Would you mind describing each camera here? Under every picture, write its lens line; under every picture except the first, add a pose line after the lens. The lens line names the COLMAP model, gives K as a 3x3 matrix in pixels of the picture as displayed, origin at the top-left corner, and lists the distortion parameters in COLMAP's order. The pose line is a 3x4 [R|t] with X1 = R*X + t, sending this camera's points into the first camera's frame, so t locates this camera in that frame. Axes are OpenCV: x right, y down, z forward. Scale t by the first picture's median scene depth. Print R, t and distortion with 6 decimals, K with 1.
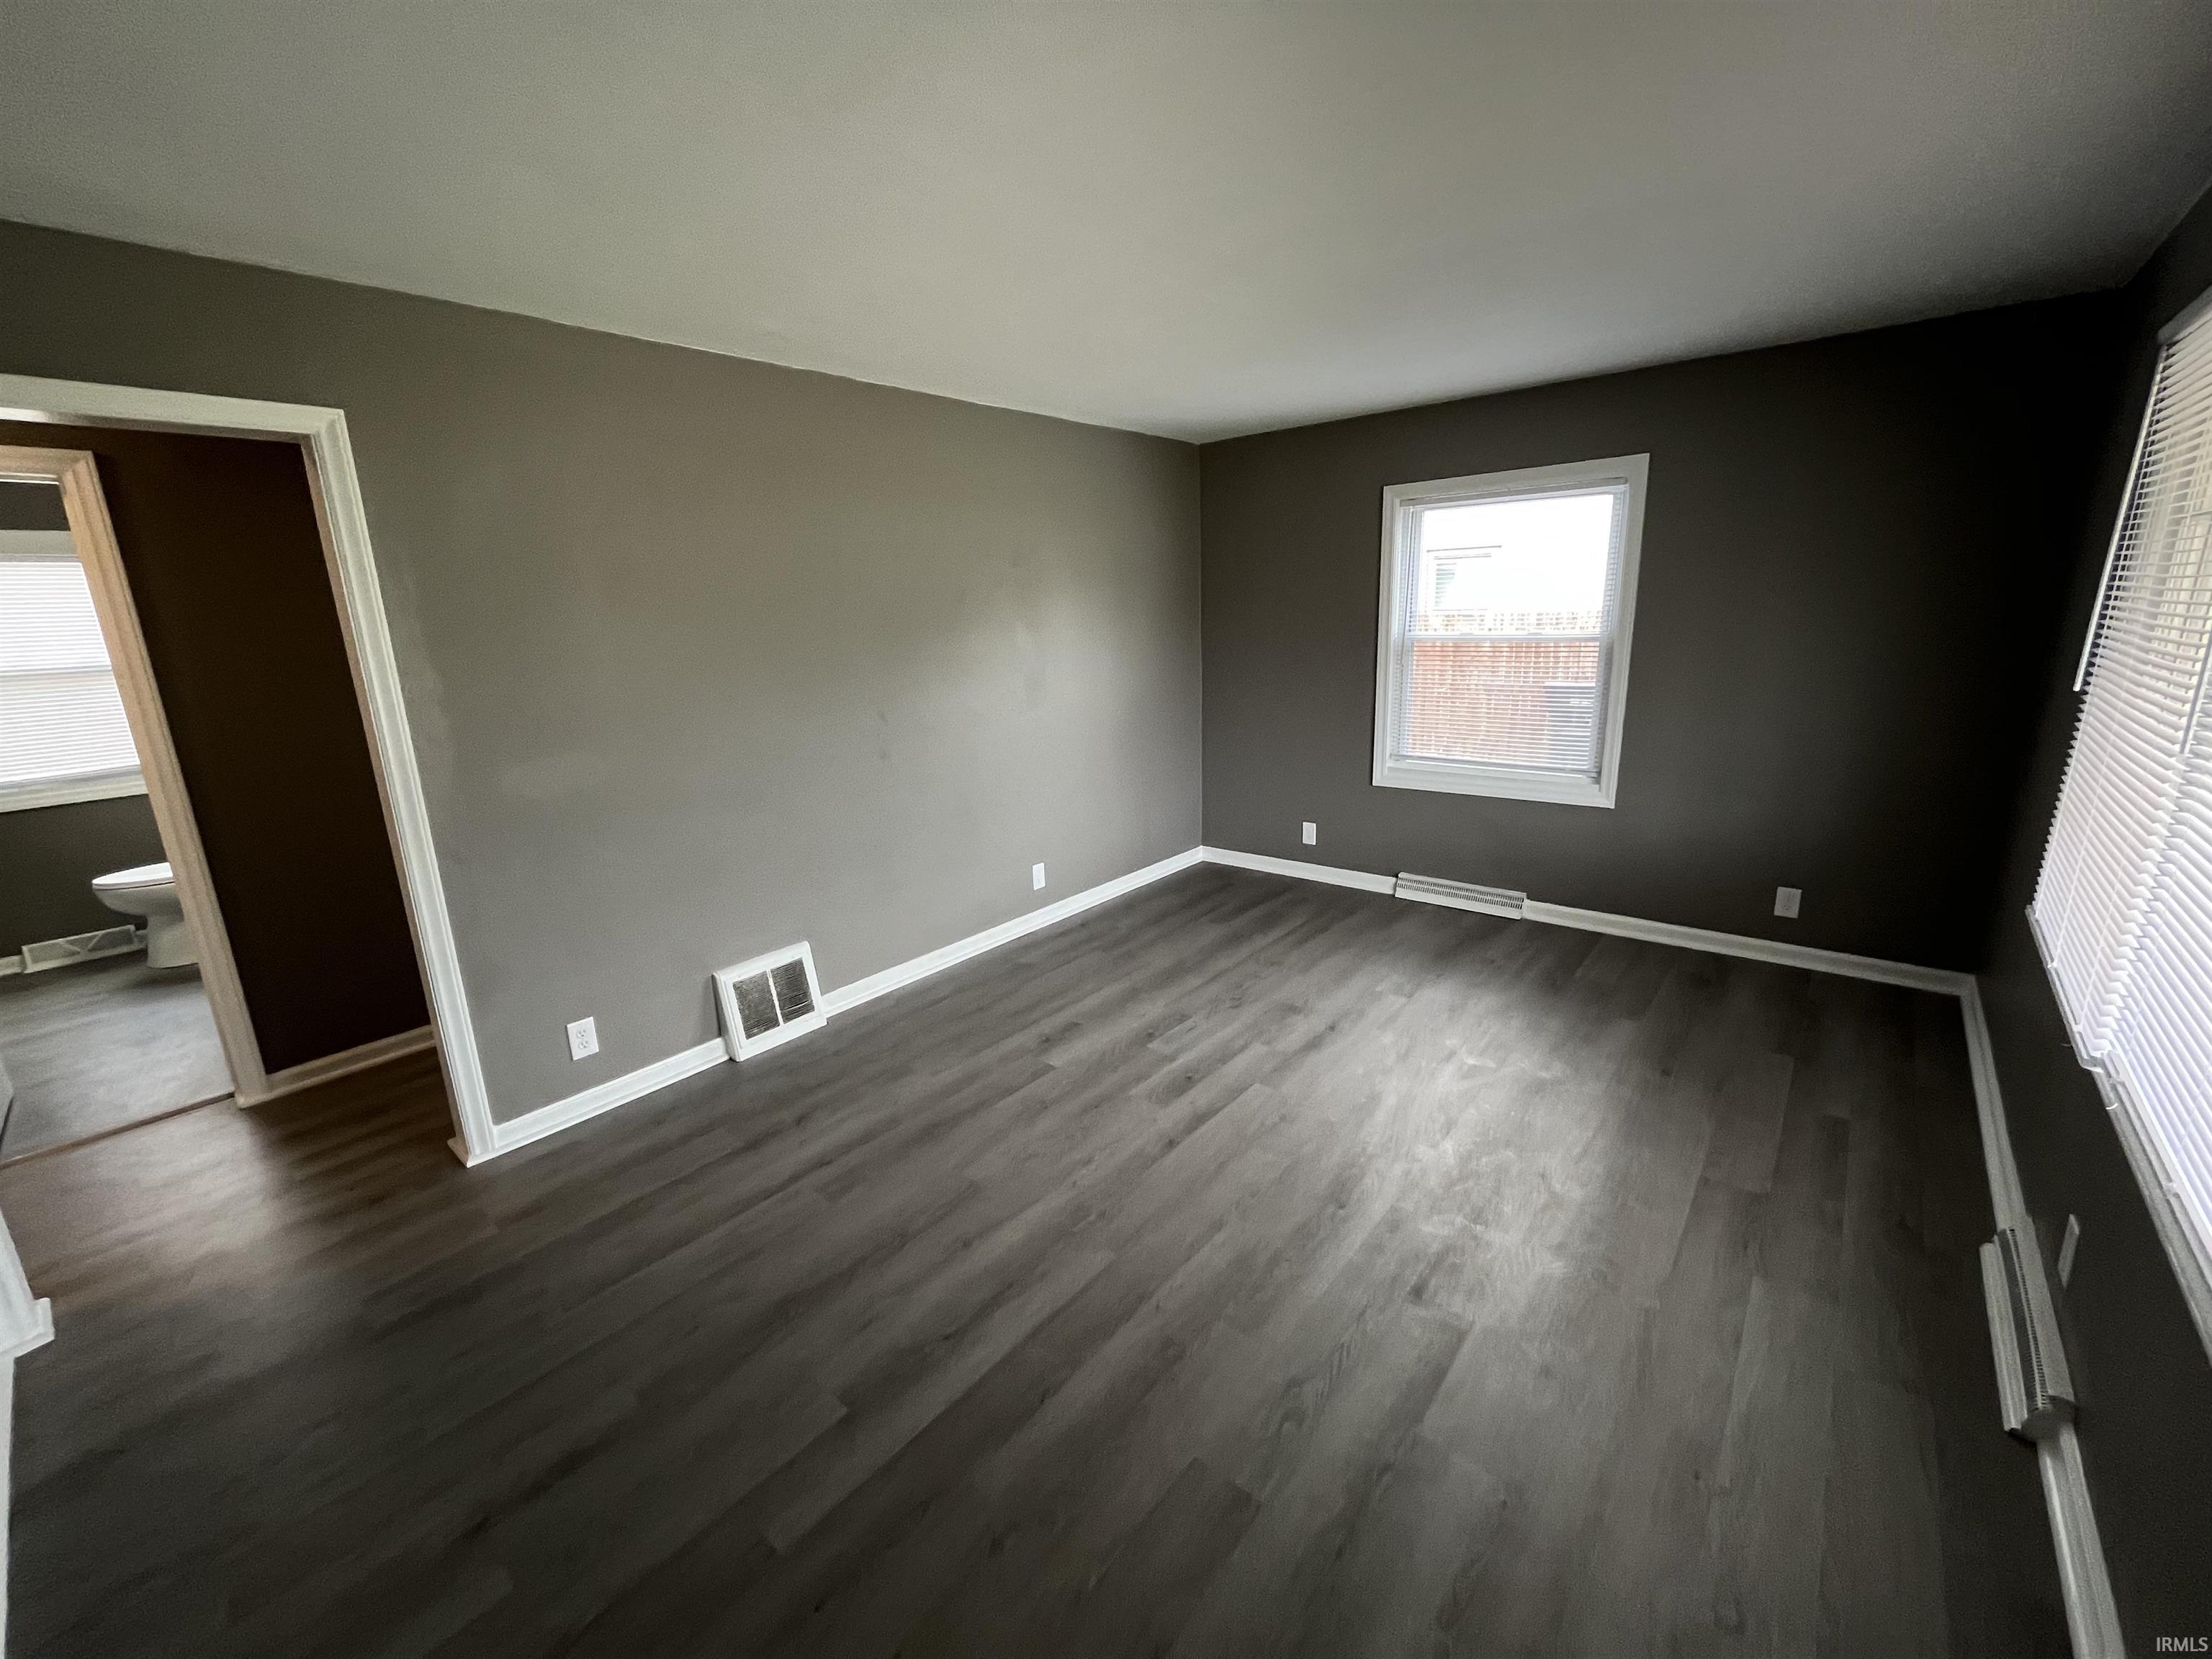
lens RADIAL K [[899.2, 0, 1099.4], [0, 899.2, 831.2], [0, 0, 1]] dist [-0.002124, -0.000567]
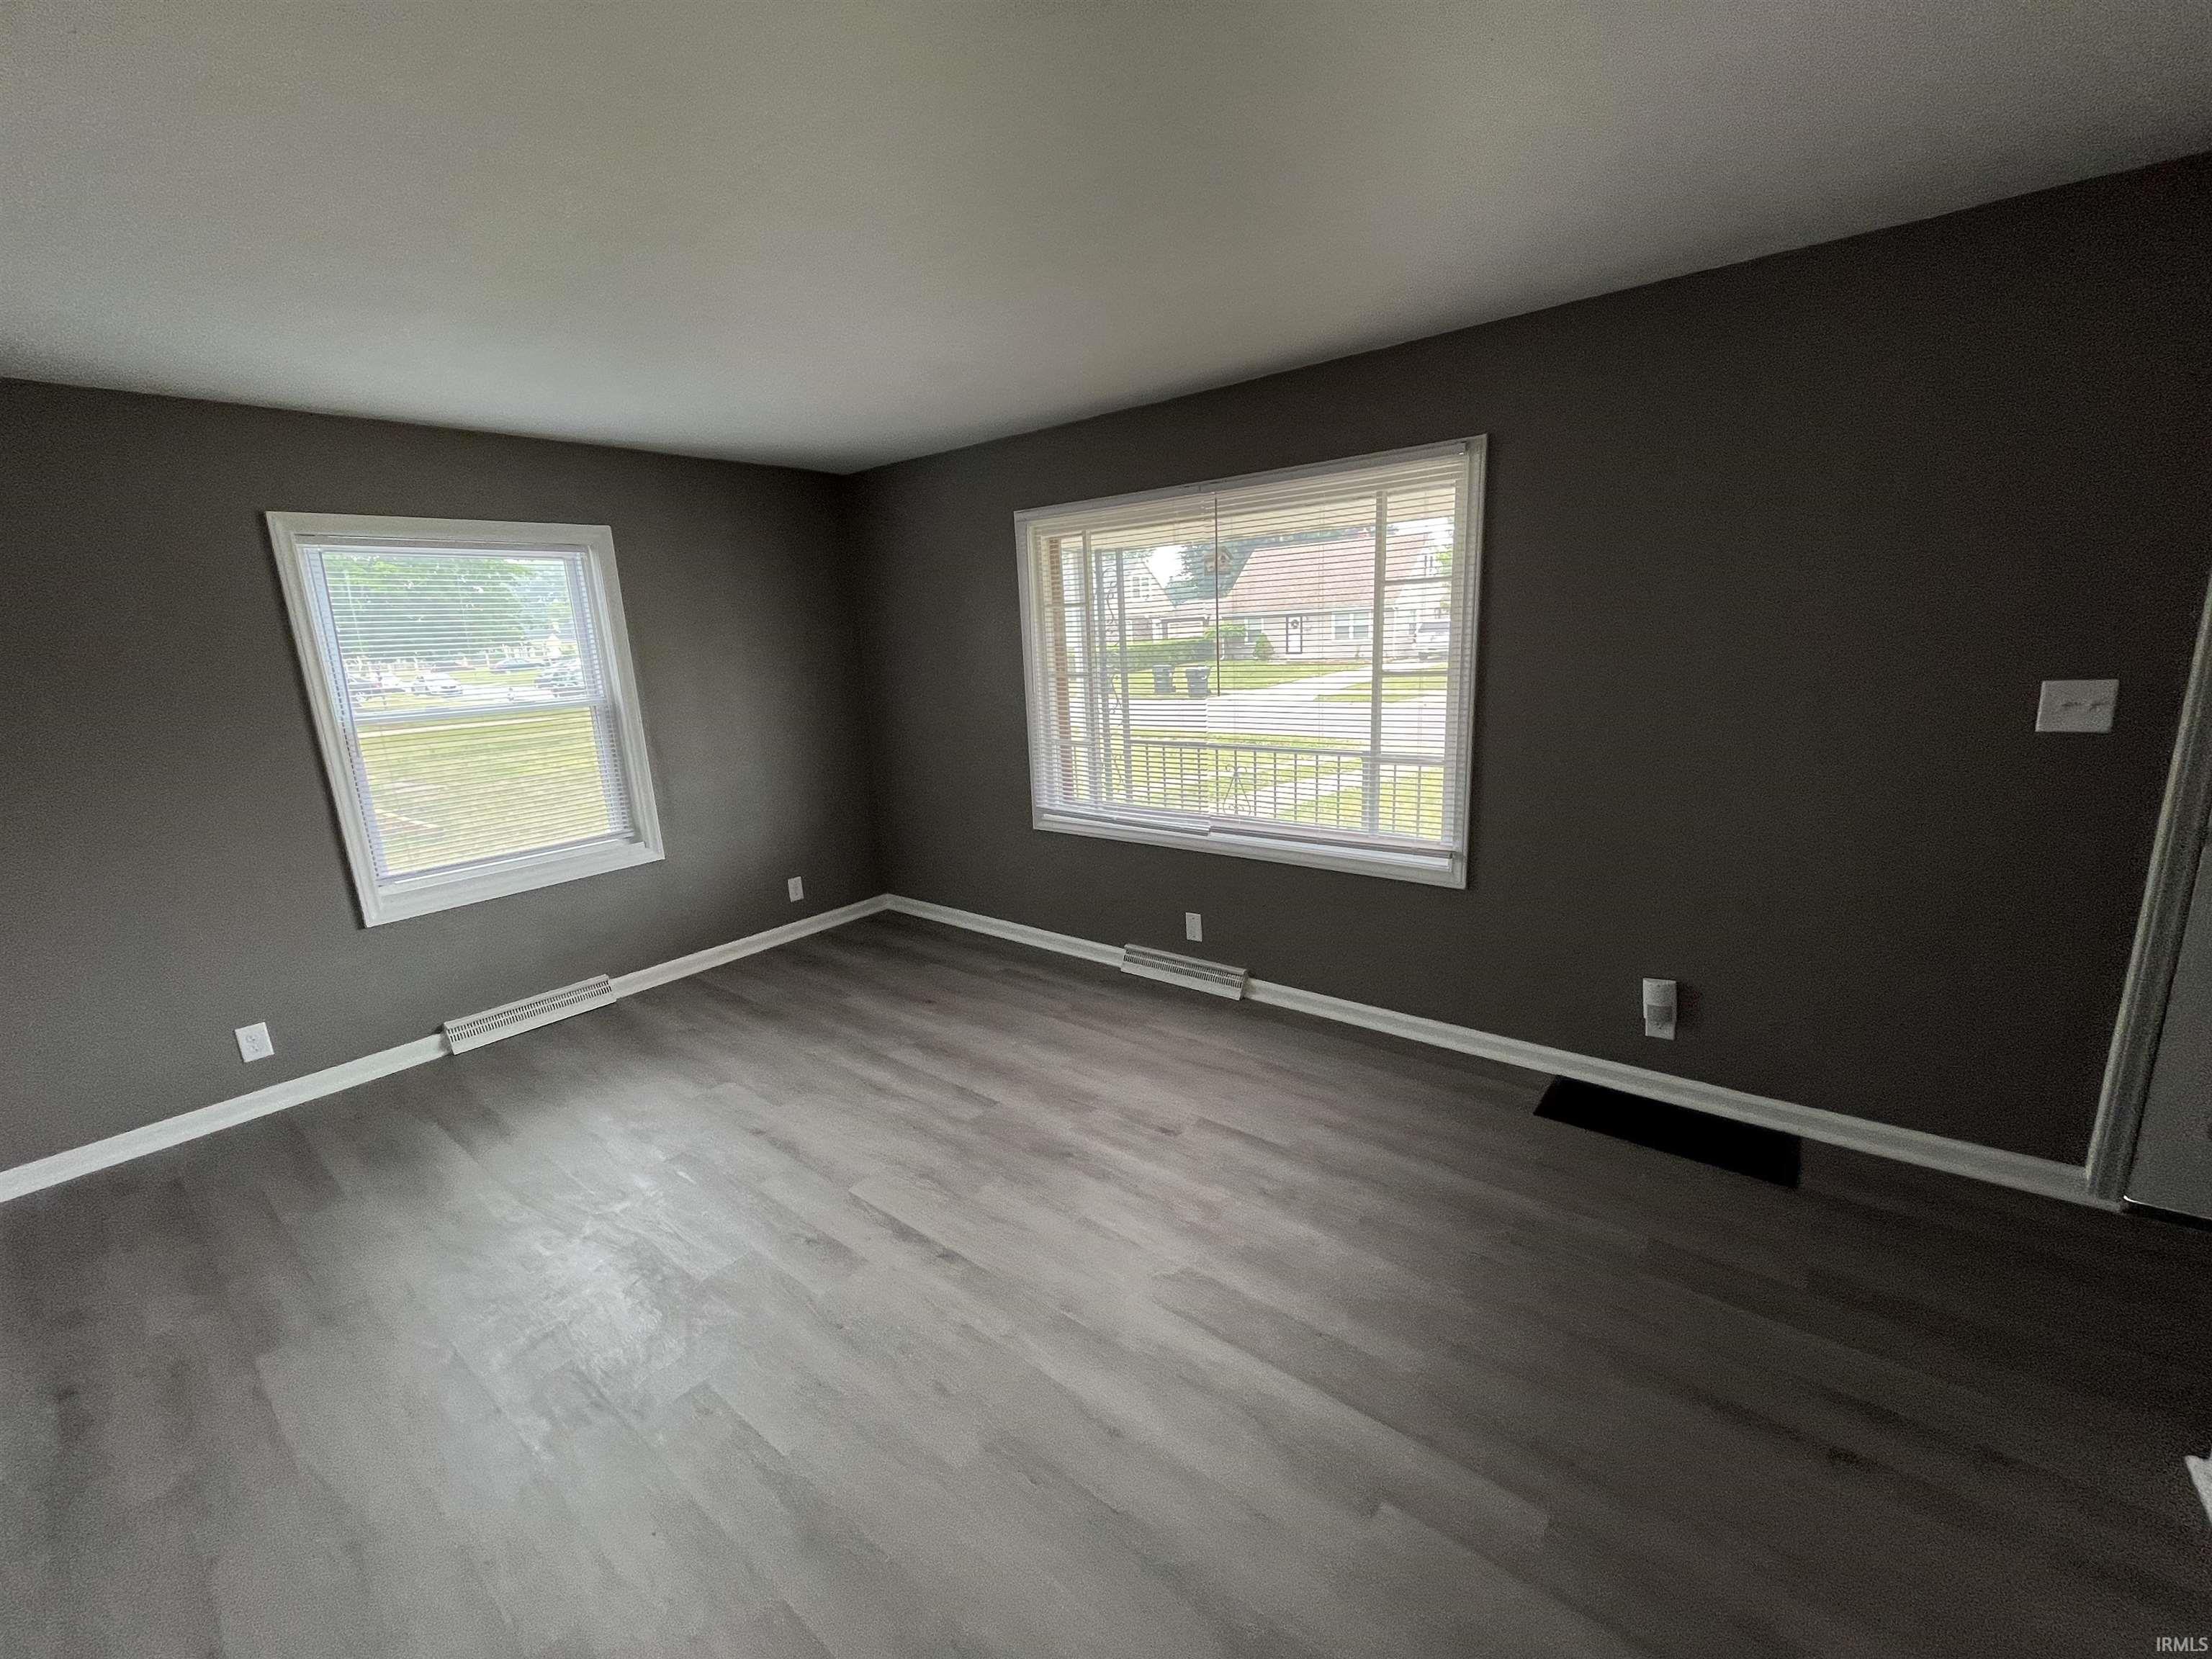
lens RADIAL K [[899.2, 0, 1099.4], [0, 899.2, 831.2], [0, 0, 1]] dist [-0.002124, -0.000567]
pose [[-0.027799, -0.182808, 0.982756, -0.503790], [0.288619, 0.939796, 0.182981, -0.109341], [-0.957040, 0.288729, 0.026636, 0.518348]]
